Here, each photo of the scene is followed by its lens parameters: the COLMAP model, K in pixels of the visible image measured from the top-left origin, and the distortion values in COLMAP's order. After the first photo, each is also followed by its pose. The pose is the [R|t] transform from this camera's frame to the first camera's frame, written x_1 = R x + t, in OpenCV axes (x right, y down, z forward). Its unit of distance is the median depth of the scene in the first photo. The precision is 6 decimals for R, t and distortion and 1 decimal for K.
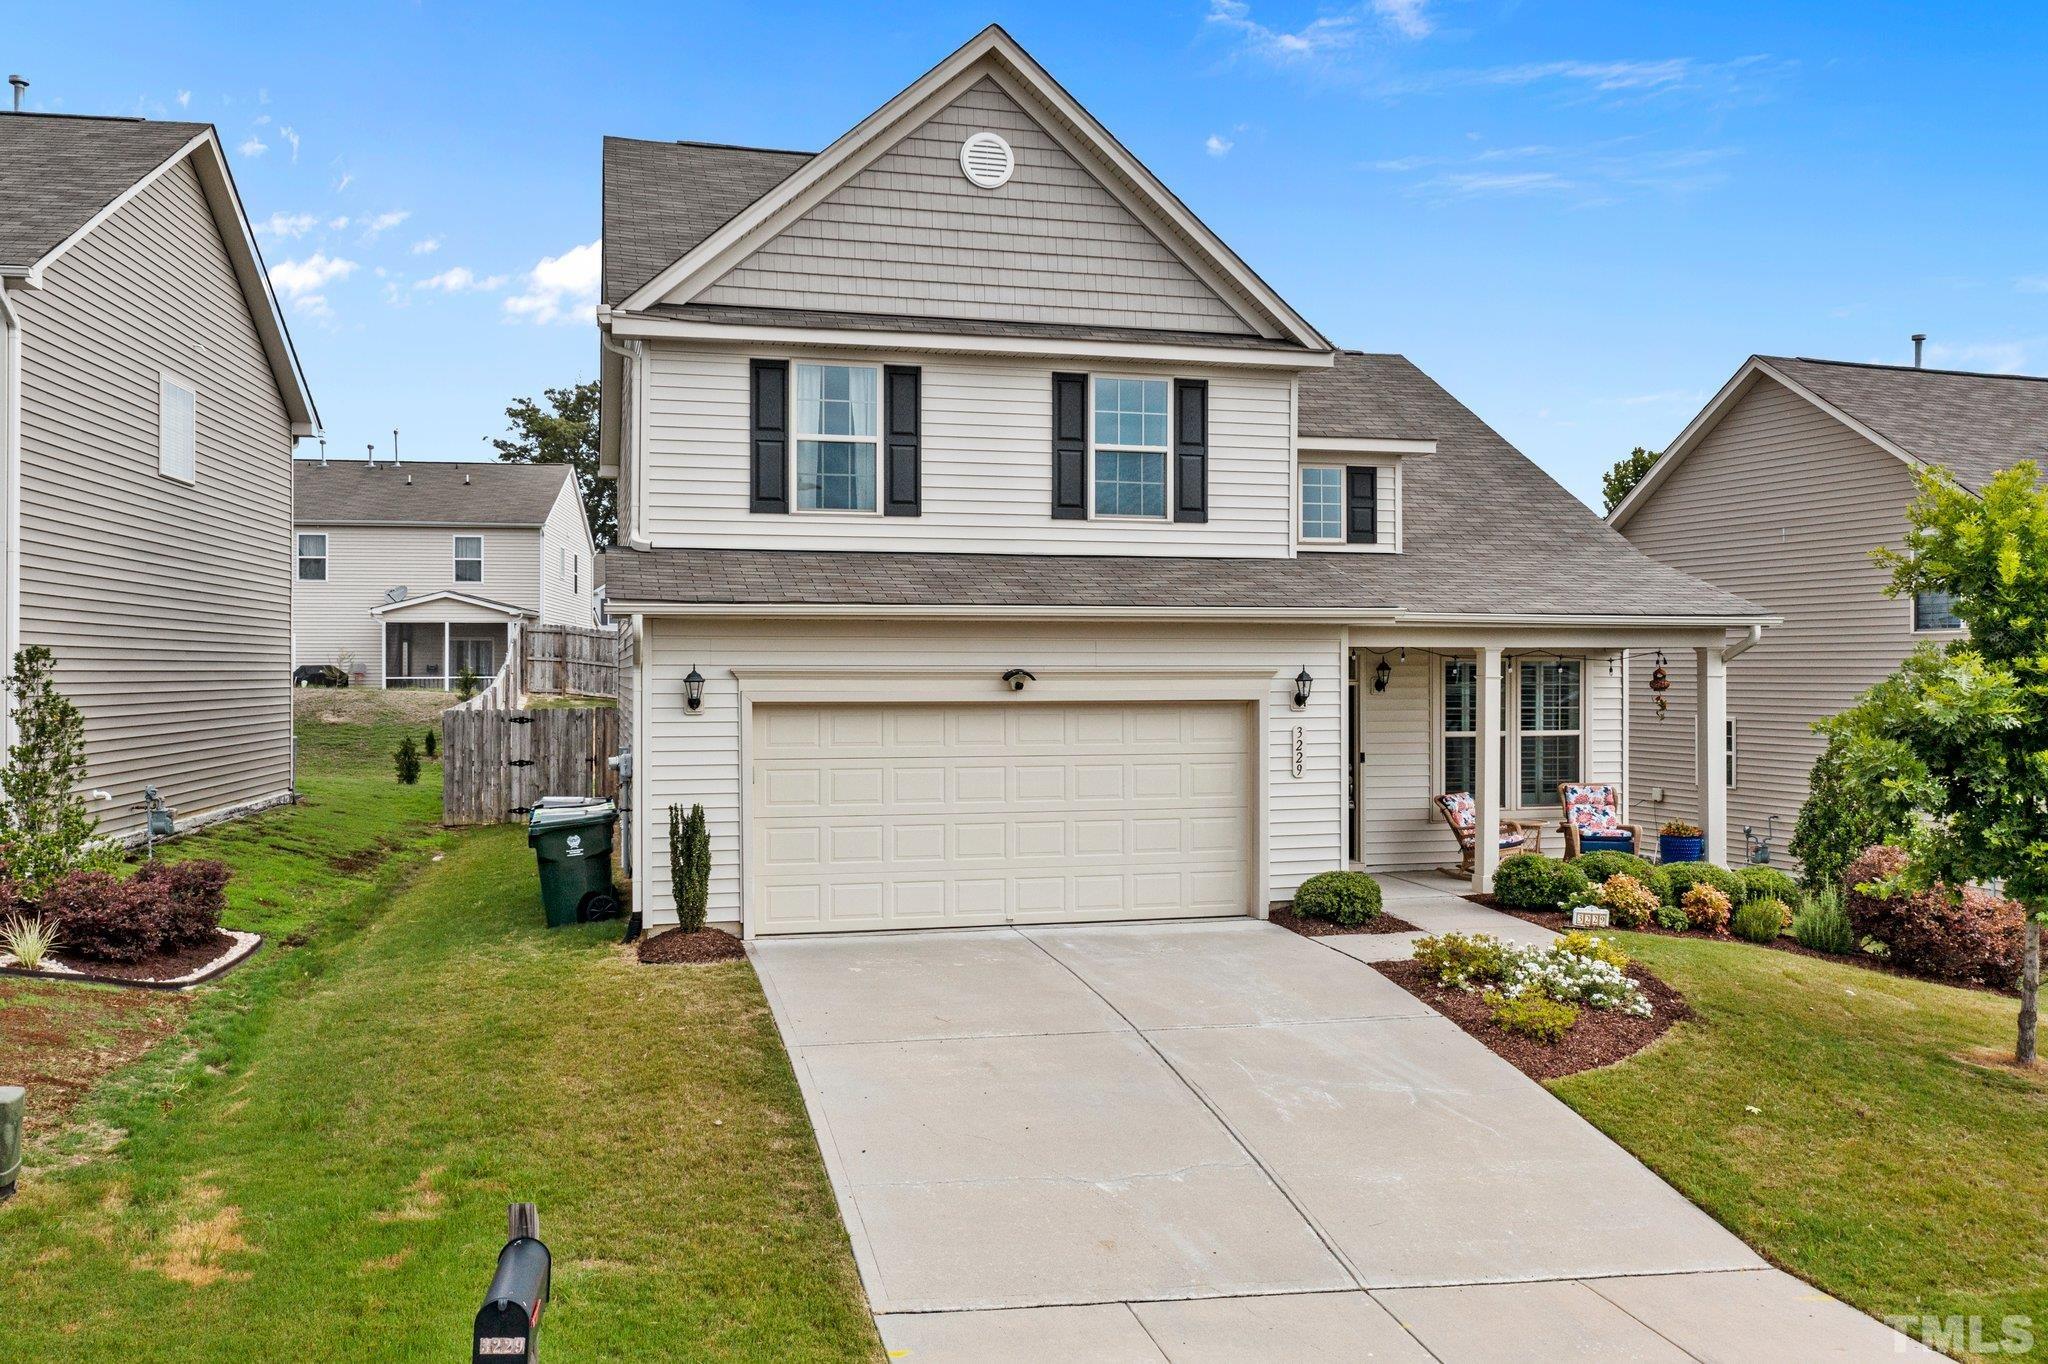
lens RADIAL K [[1633.9, 0, 1023.3], [0, 1633.9, 681.4], [0, 0, 1]] dist [0.002890, 0.011095]
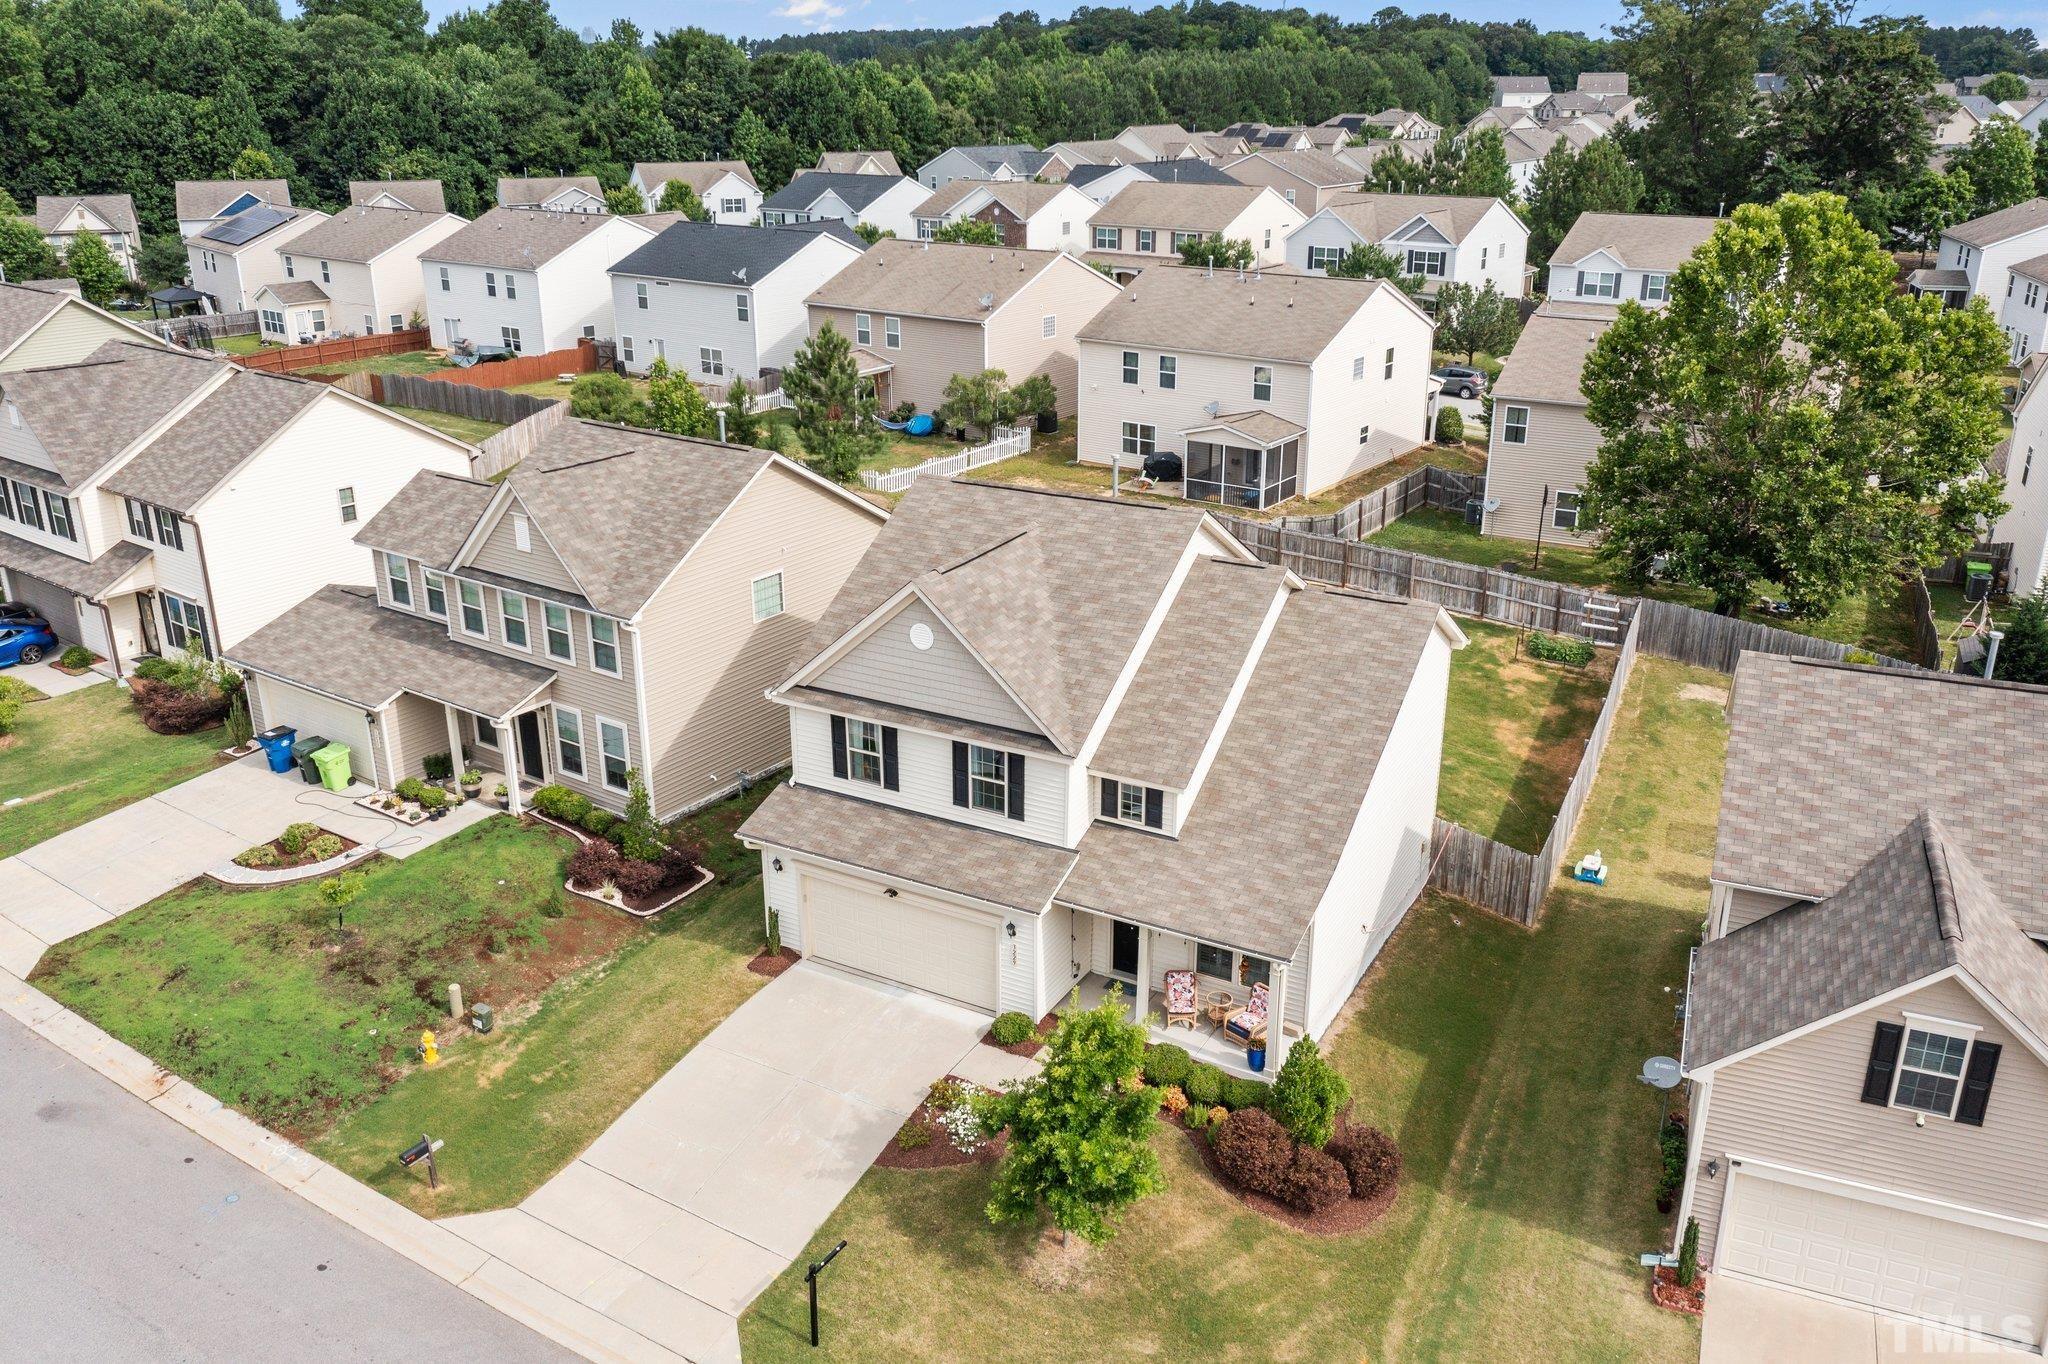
lens RADIAL K [[1633.9, 0, 1021.5], [0, 1633.9, 672.9], [0, 0, 1]] dist [0.002890, 0.011095]
pose [[0.714454, 0.240001, -0.657233, 1.457193], [0.001968, 0.938637, 0.344900, -1.009283], [0.699680, -0.247709, 0.670140, -0.287334]]
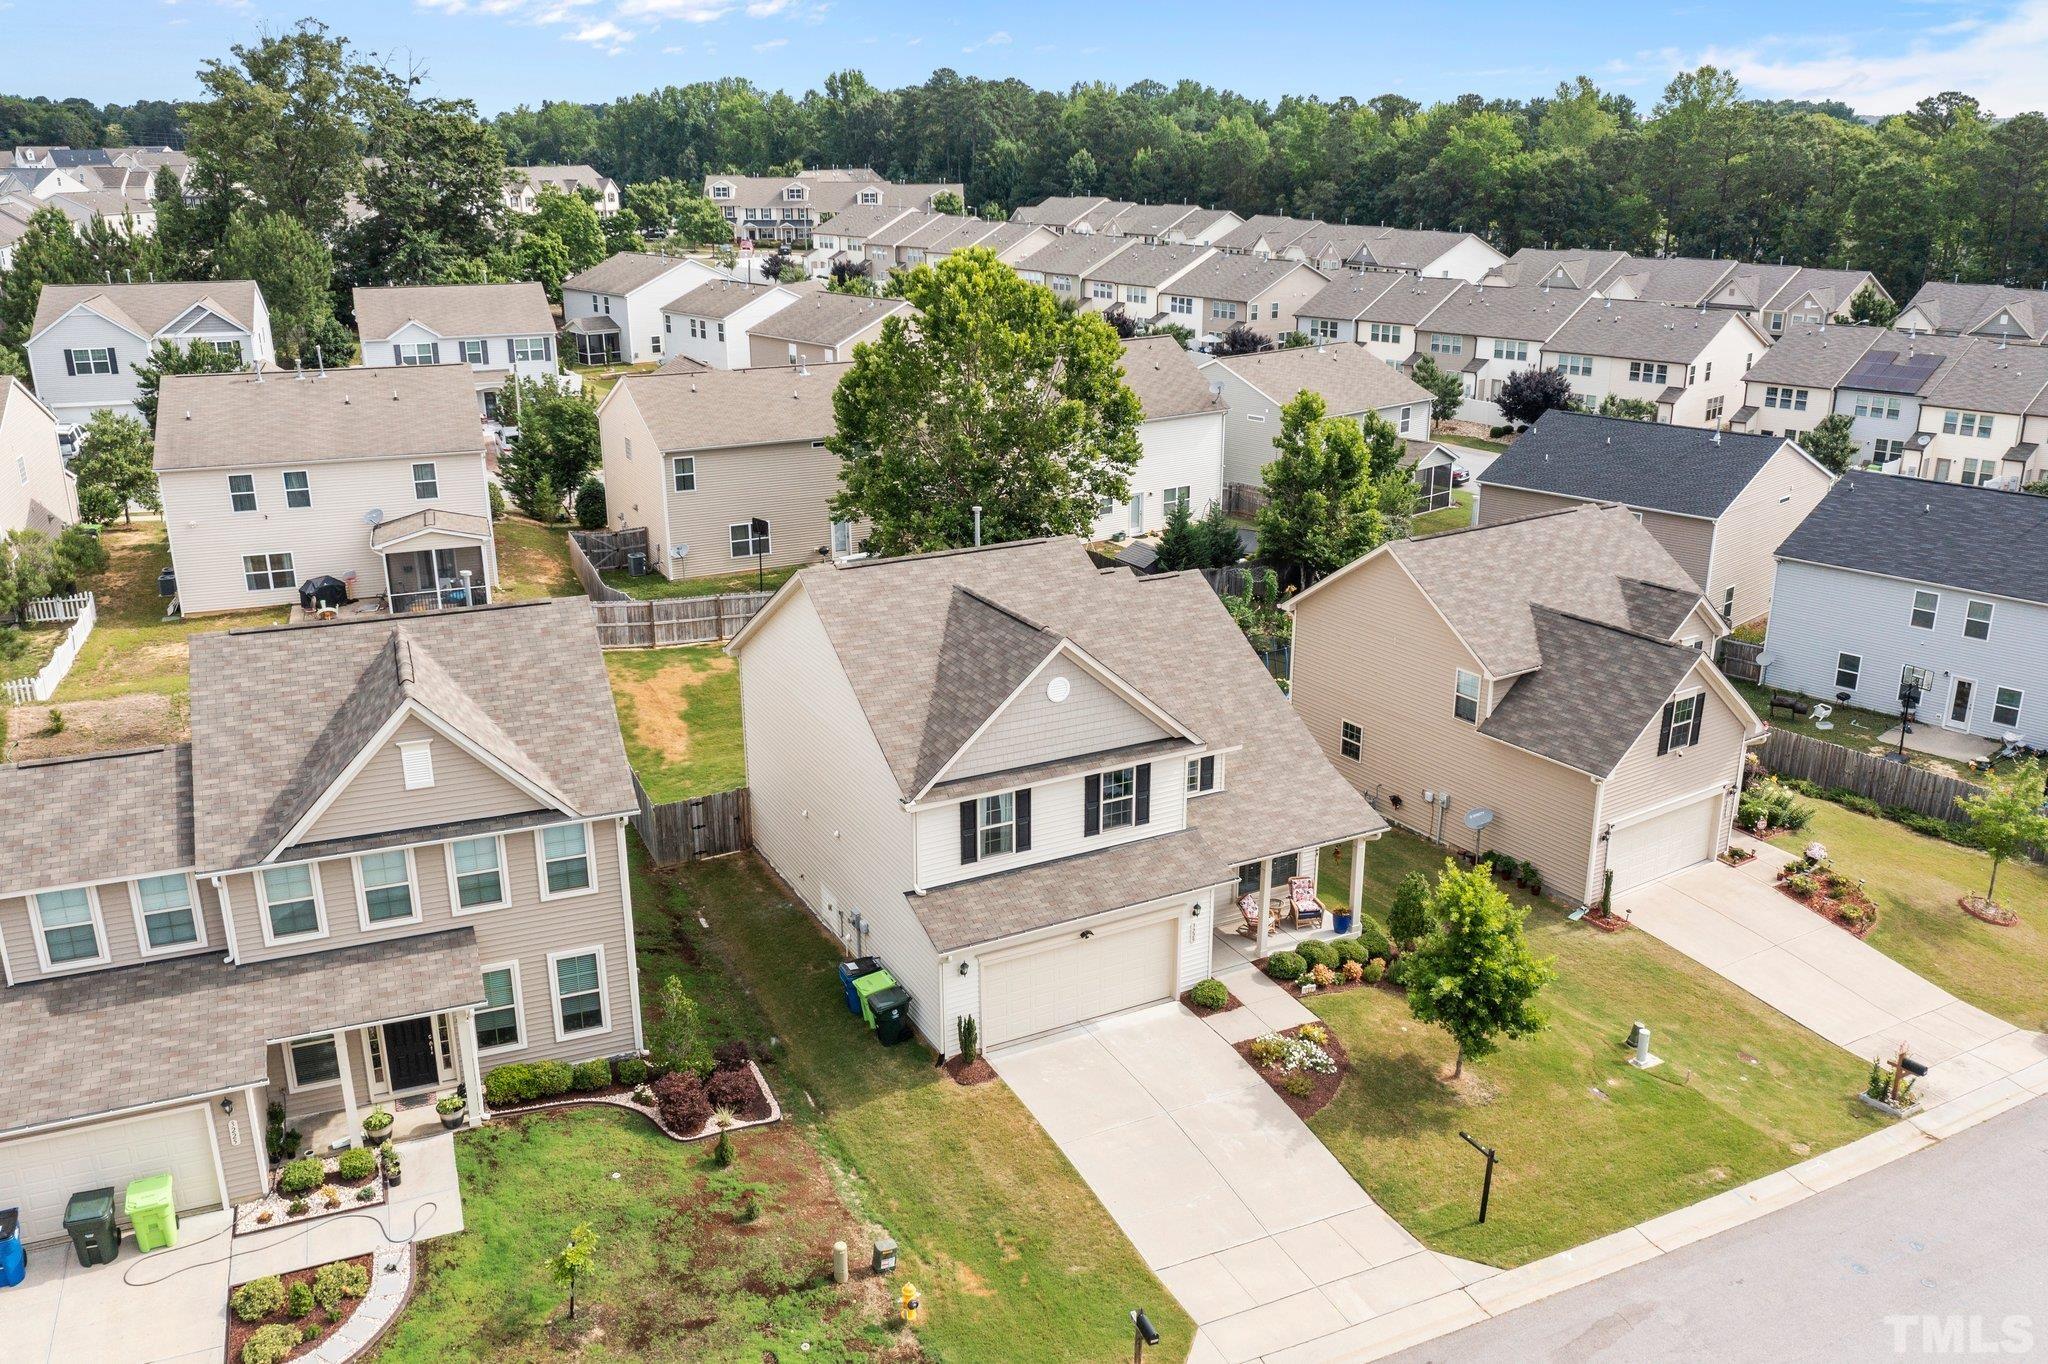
lens RADIAL K [[1633.9, 0, 1031.5], [0, 1633.9, 673.9], [0, 0, 1]] dist [0.002890, 0.011095]
pose [[0.974385, -0.072036, 0.213036, -0.528841], [0.002337, 0.950501, 0.310713, -1.038426], [-0.224873, -0.302256, 0.926322, -0.997331]]
